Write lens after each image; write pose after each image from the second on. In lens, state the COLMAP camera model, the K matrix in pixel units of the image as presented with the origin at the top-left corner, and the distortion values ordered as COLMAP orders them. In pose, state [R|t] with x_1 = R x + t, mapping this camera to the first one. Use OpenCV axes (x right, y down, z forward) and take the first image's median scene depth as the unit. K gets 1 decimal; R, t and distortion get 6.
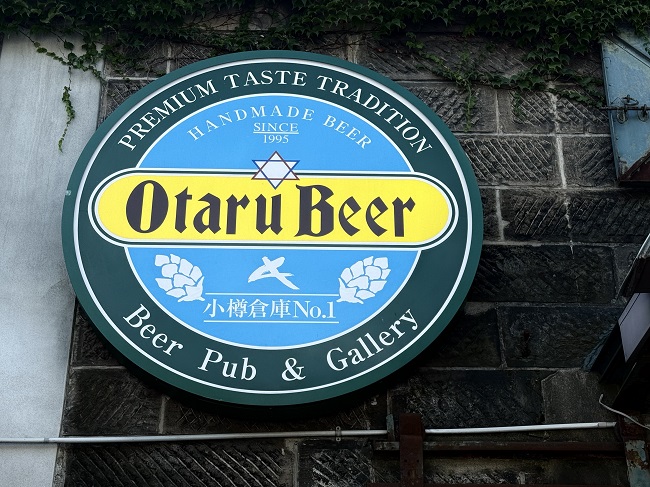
lens RADIAL K [[1229.5, 0, 325.0], [0, 1229.5, 243.5], [0, 0, 1]] dist [0.107395, 0.105609]
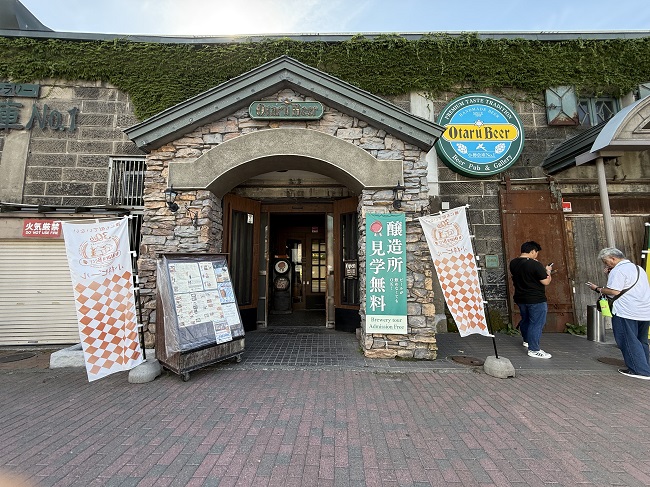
lens RADIAL K [[257.7, 0, 325.0], [0, 257.7, 243.5], [0, 0, 1]] dist [-0.000693, 0.000110]
pose [[0.999426, -0.003717, -0.033659, -0.612989], [0.016882, 0.916320, 0.400090, -0.044416], [0.029355, -0.400429, 0.915858, -0.104976]]
